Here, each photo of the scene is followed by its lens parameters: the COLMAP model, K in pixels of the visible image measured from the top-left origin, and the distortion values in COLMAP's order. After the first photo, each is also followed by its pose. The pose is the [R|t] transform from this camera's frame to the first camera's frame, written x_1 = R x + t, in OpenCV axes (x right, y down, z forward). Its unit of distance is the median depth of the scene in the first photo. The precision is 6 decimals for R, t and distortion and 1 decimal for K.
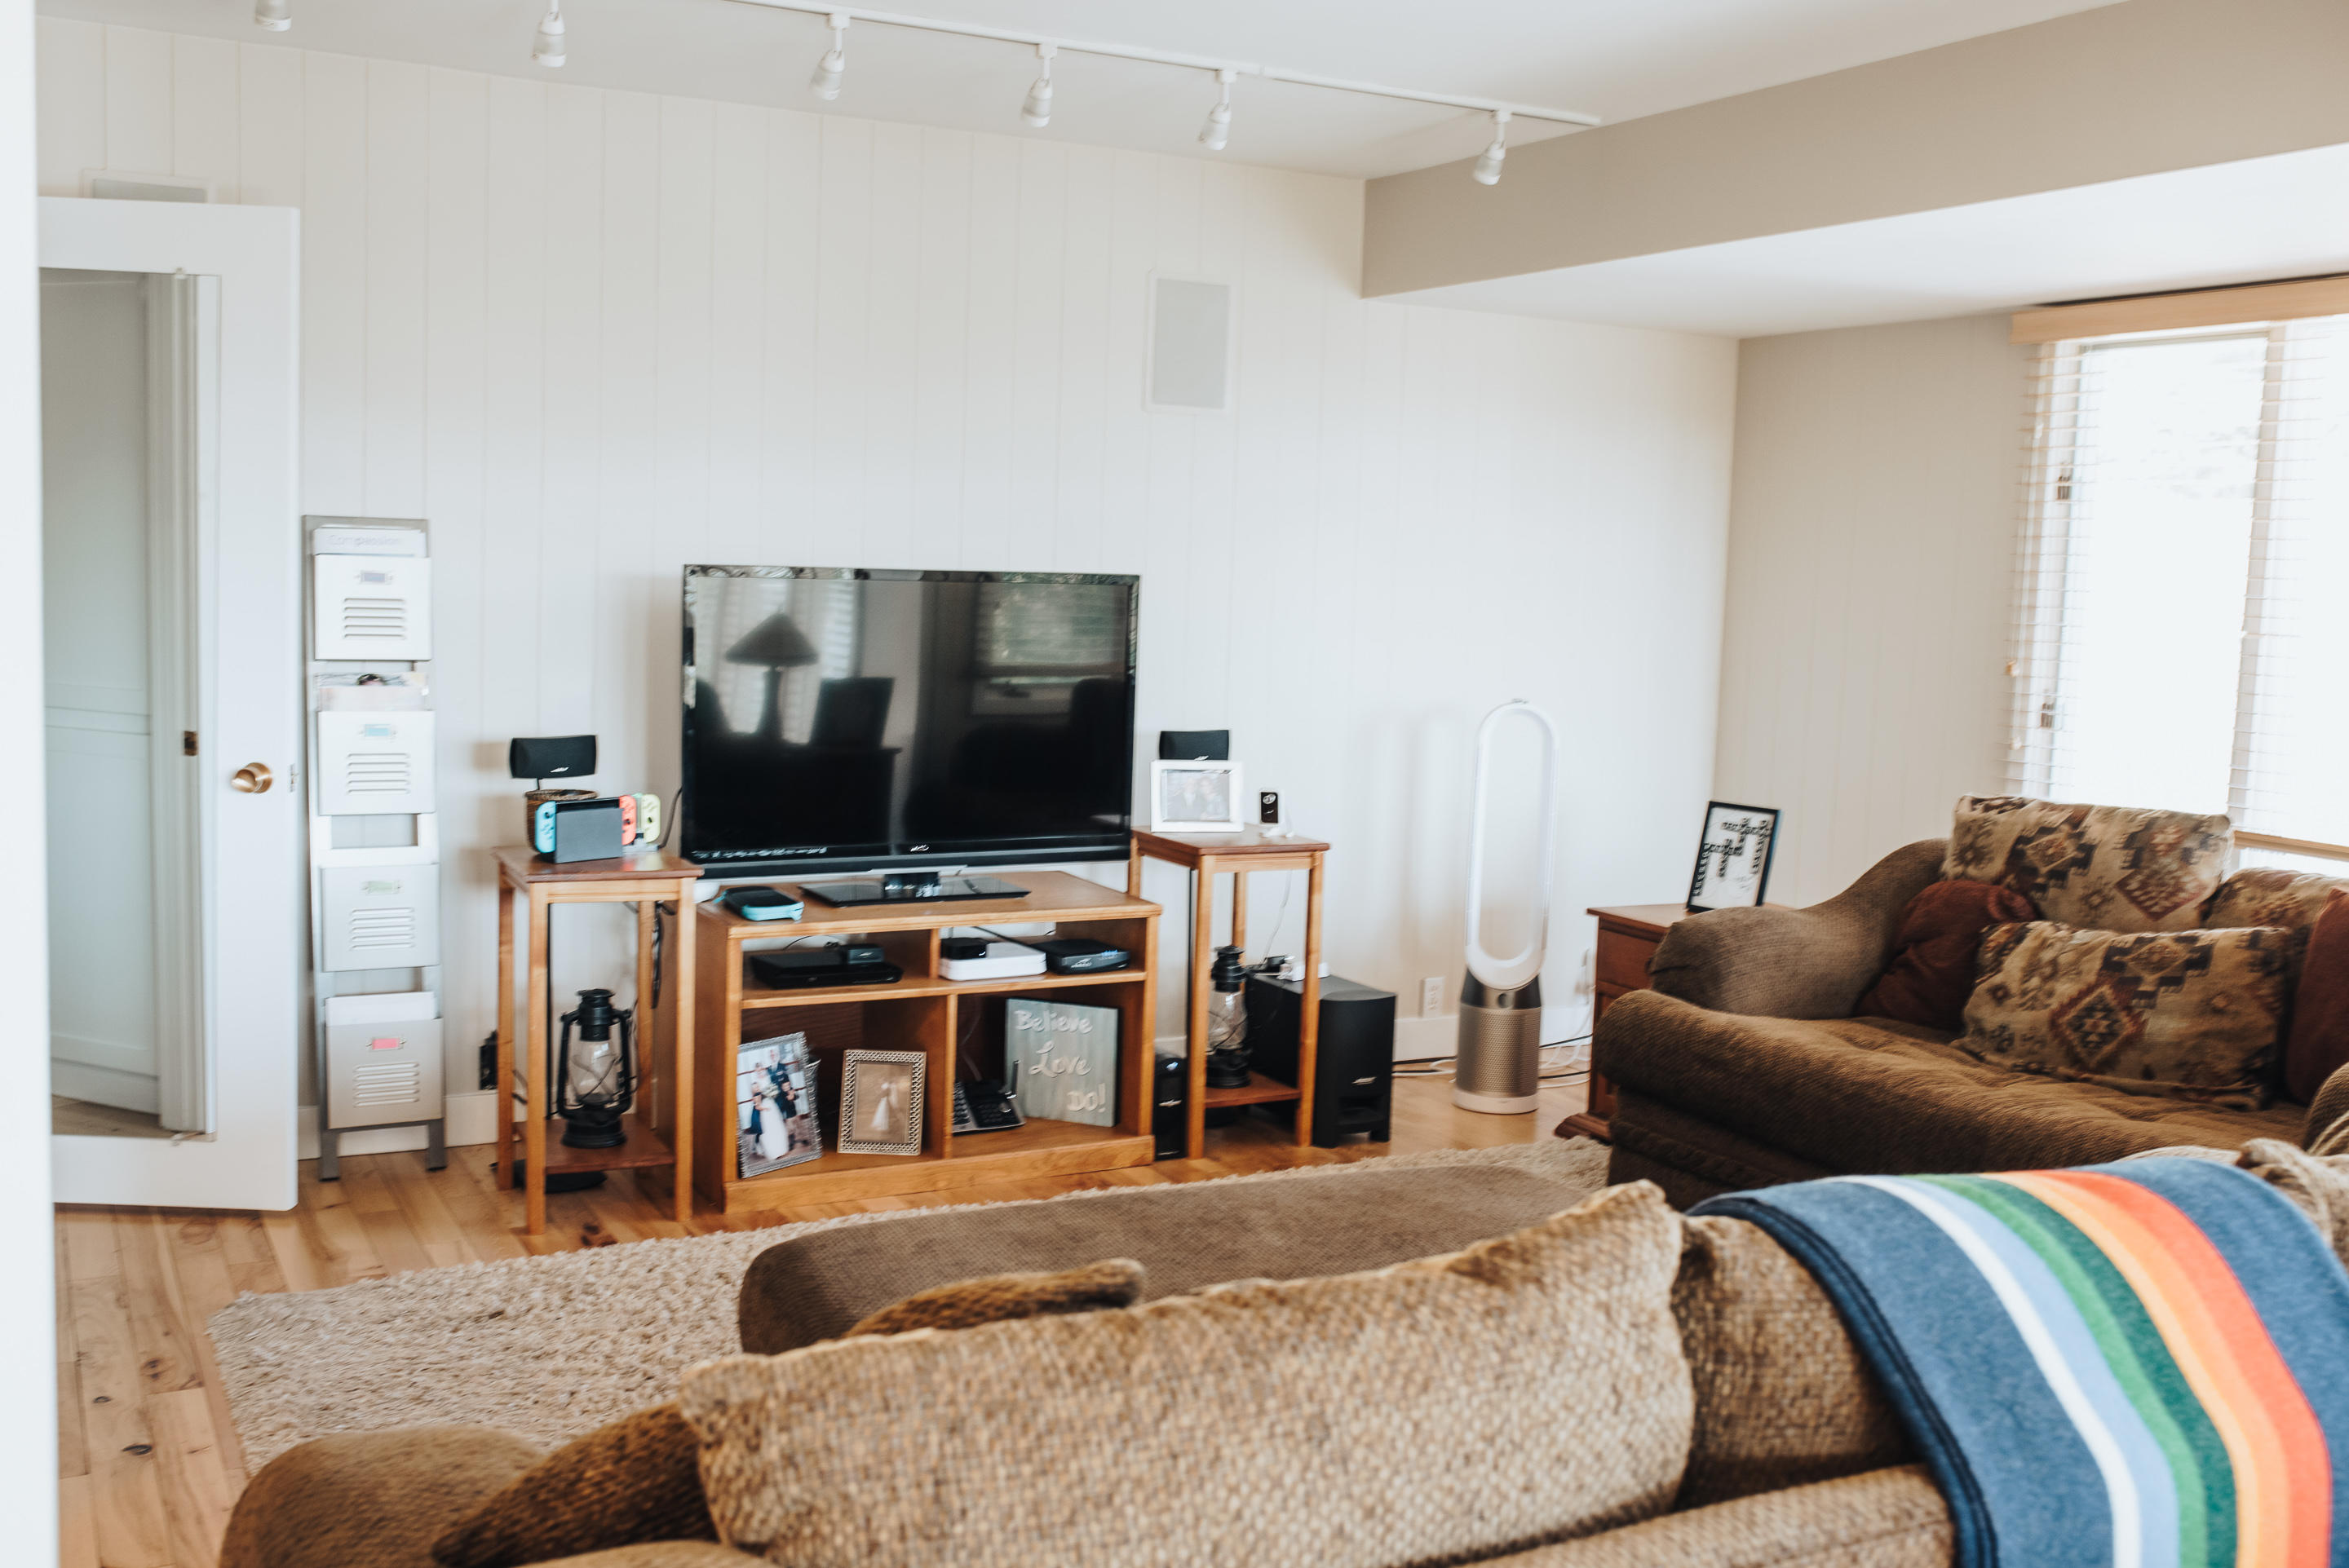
lens RADIAL K [[2242.2, 0, 1177.4], [0, 2242.2, 814.7], [0, 0, 1]] dist [-0.004503, 0.000934]
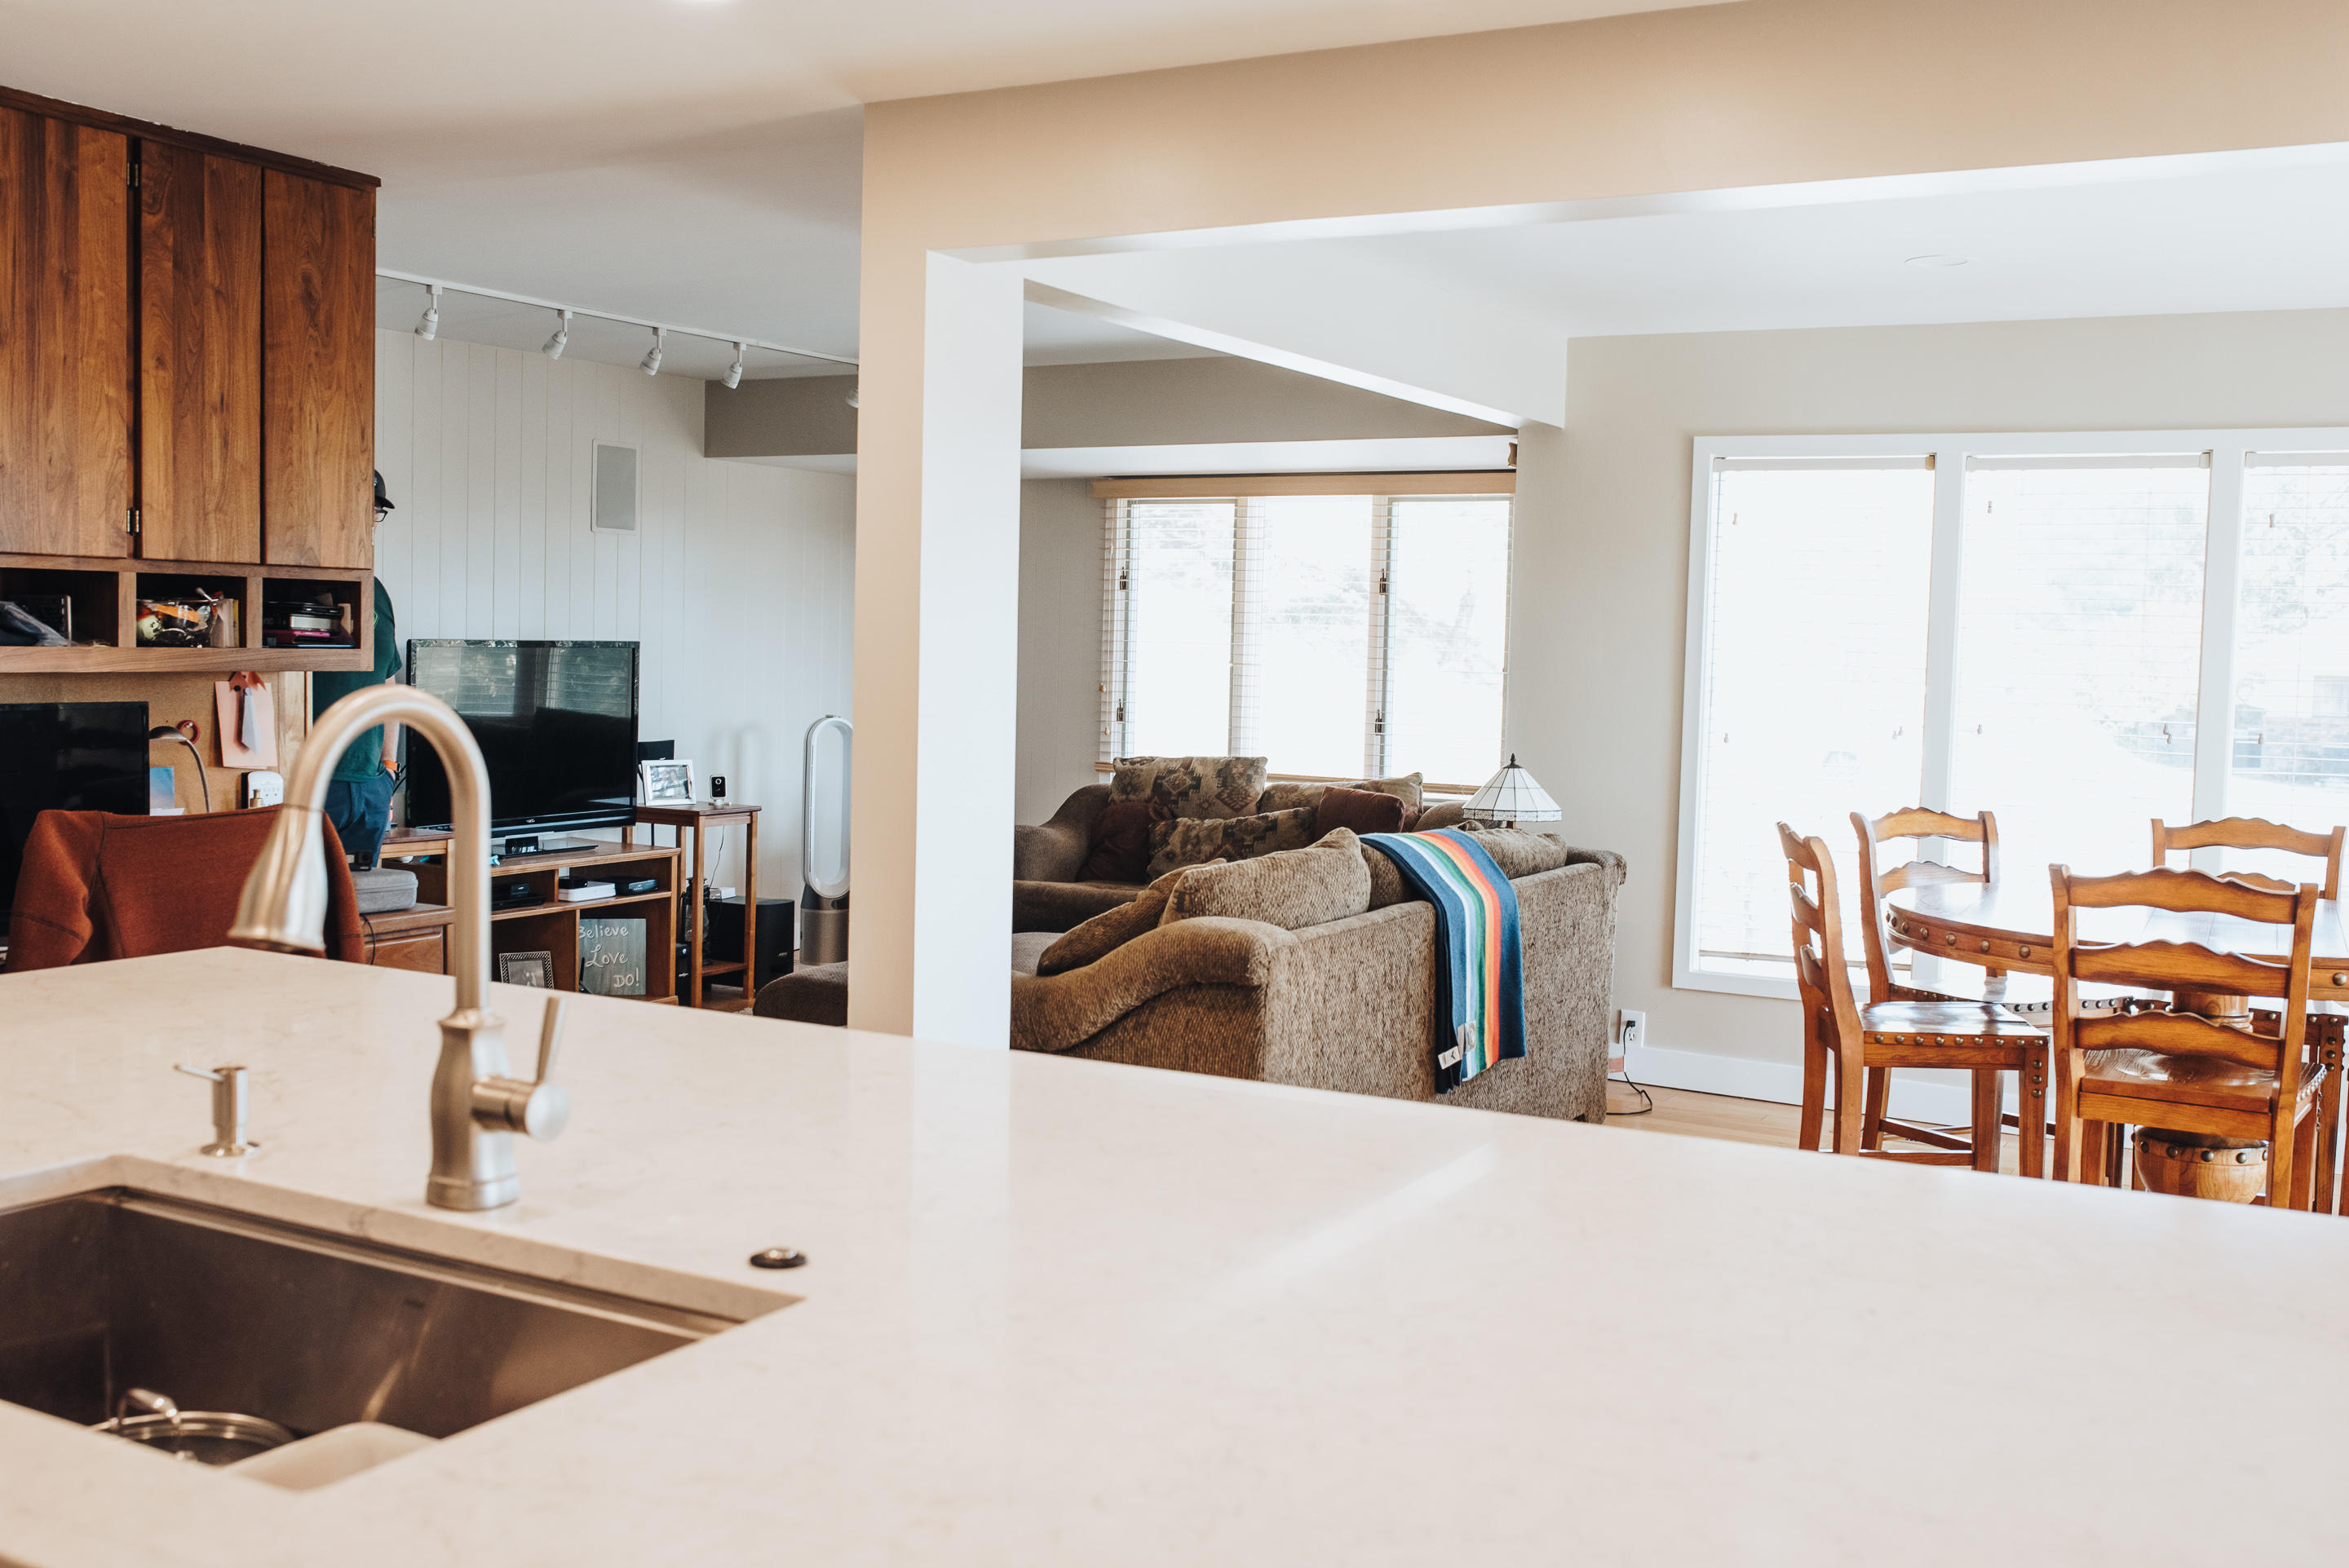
lens RADIAL K [[2237.5, 0, 1173.0], [0, 2237.5, 778.4], [0, 0, 1]] dist [-0.059057, 0.084422]
pose [[0.847123, -0.046982, 0.529315, -0.545809], [0.064459, 0.997814, -0.014595, 0.036349], [-0.527472, 0.046483, 0.848300, -0.529377]]
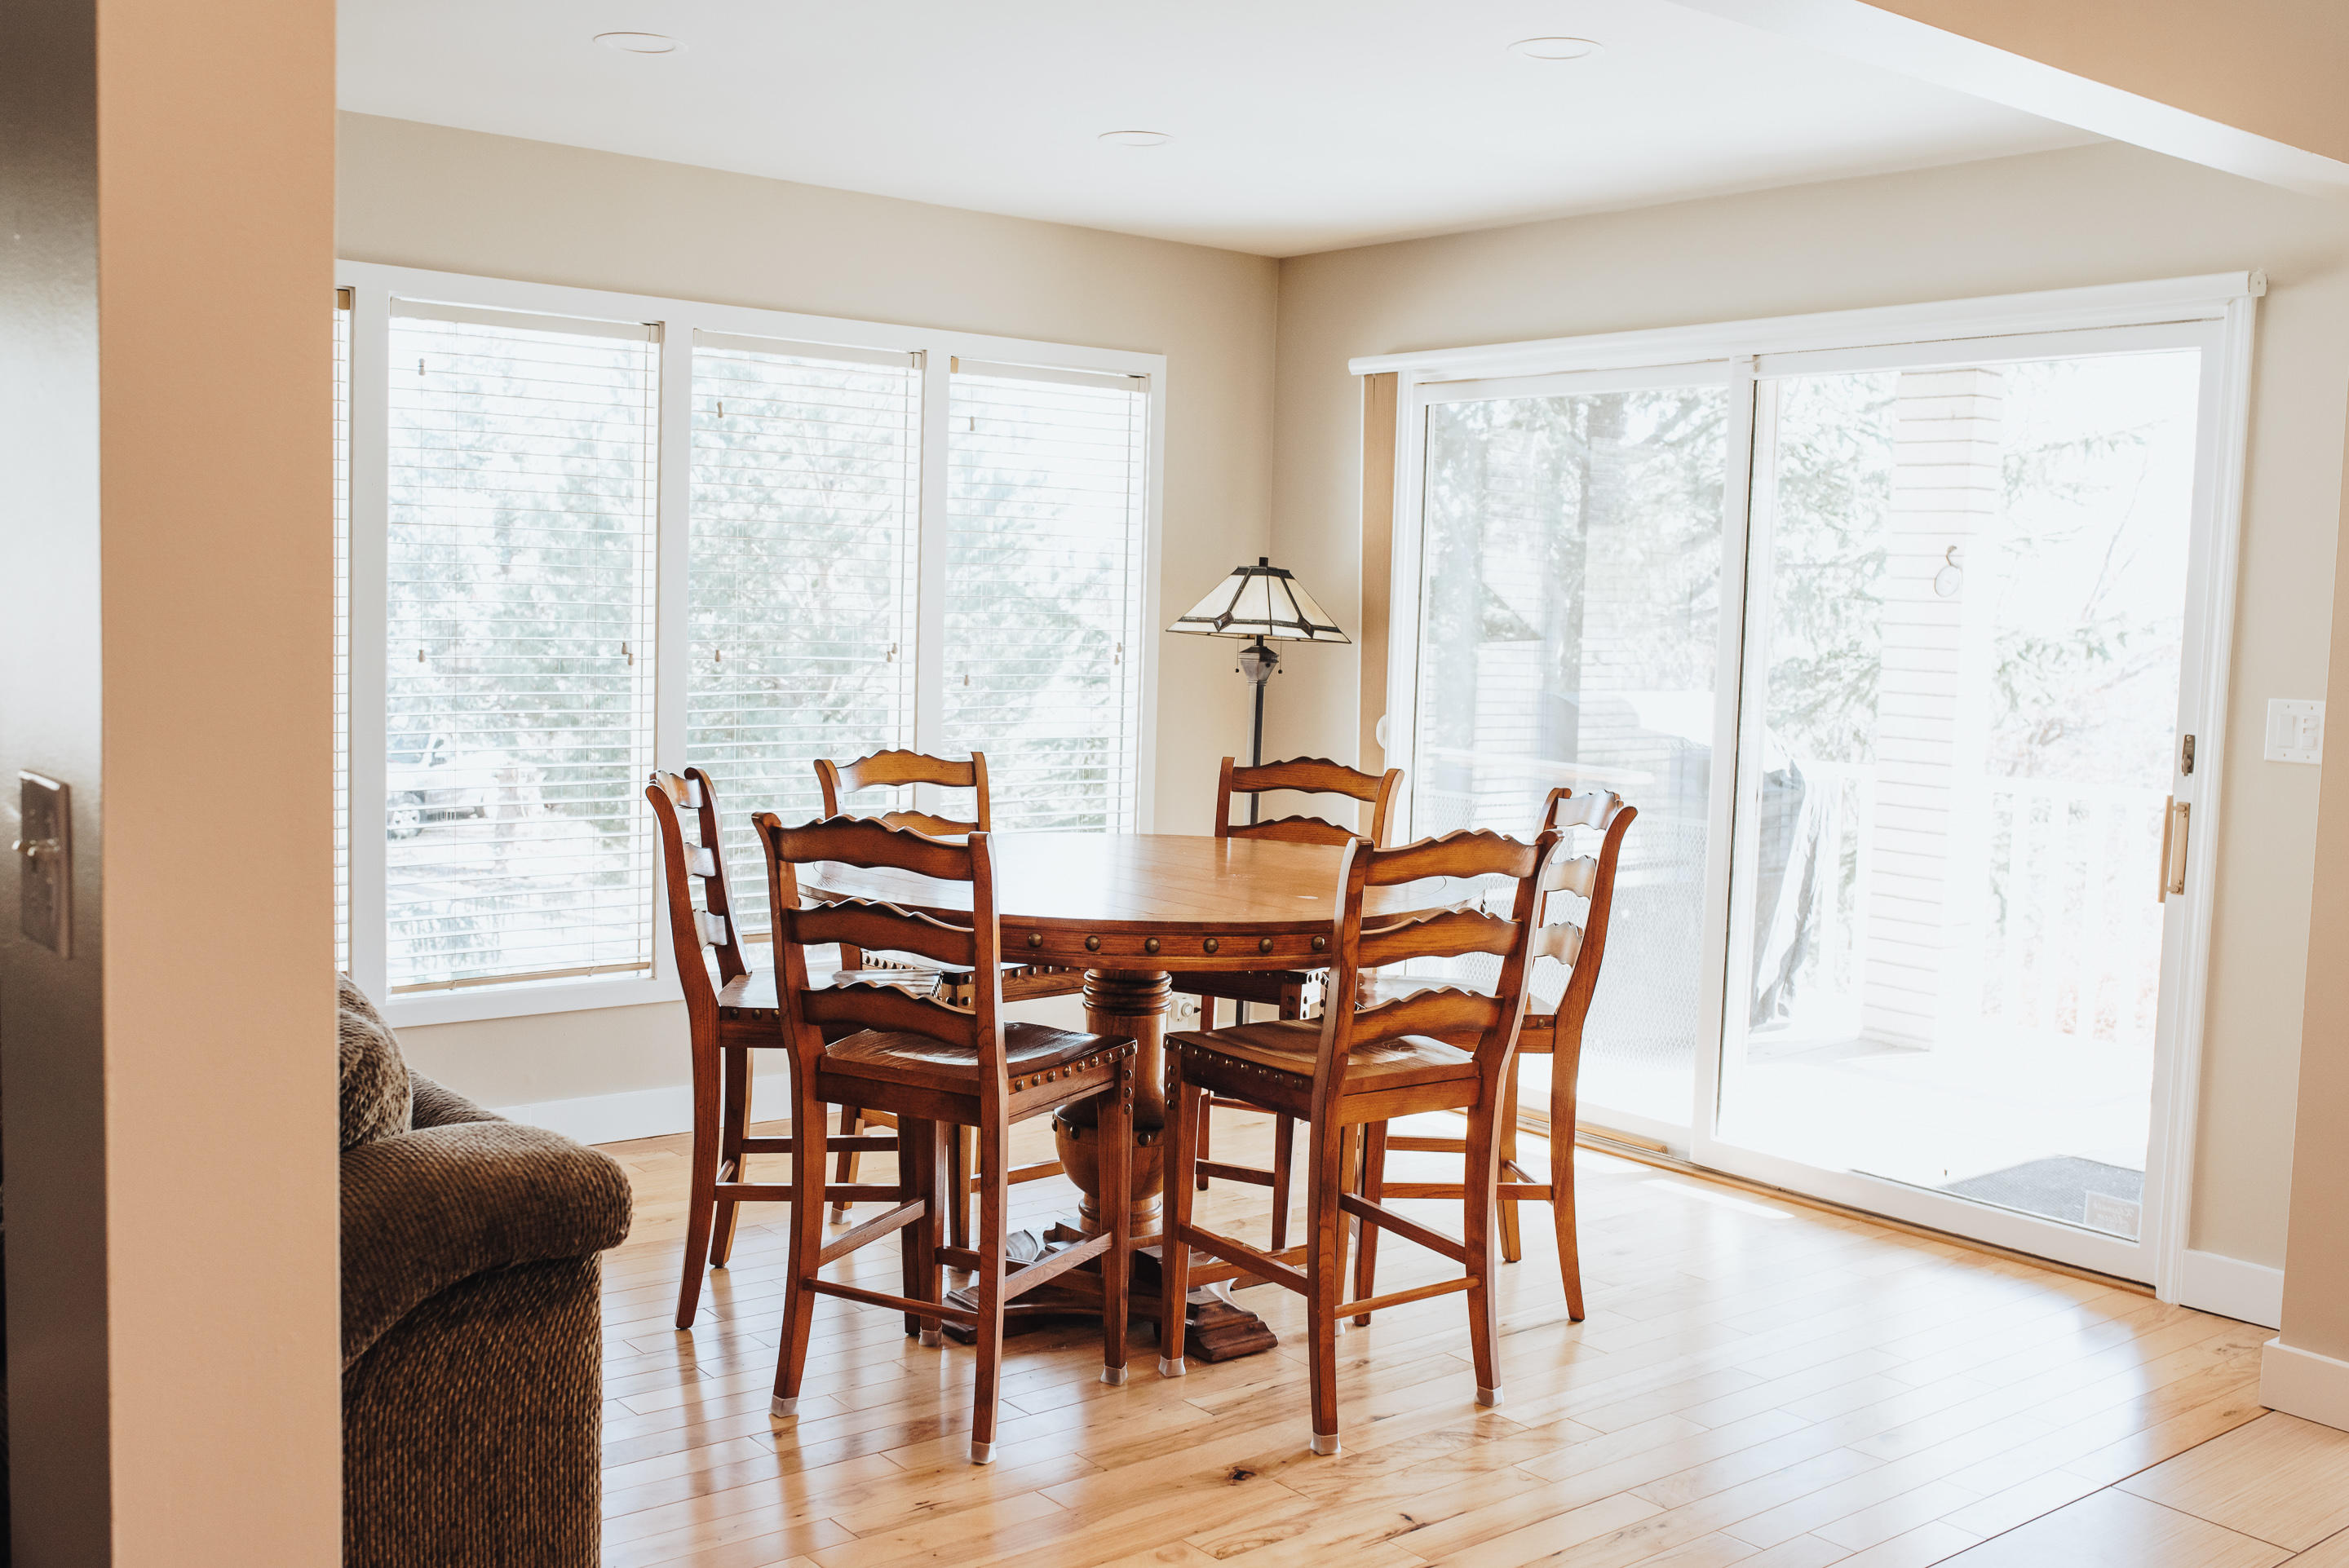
lens RADIAL K [[2237.5, 0, 1173.0], [0, 2237.5, 778.4], [0, 0, 1]] dist [-0.059057, 0.084422]
pose [[-0.172572, -0.124389, 0.977111, -0.504924], [0.071140, 0.987830, 0.138317, -0.041296], [-0.982425, 0.093381, -0.161623, 0.158295]]
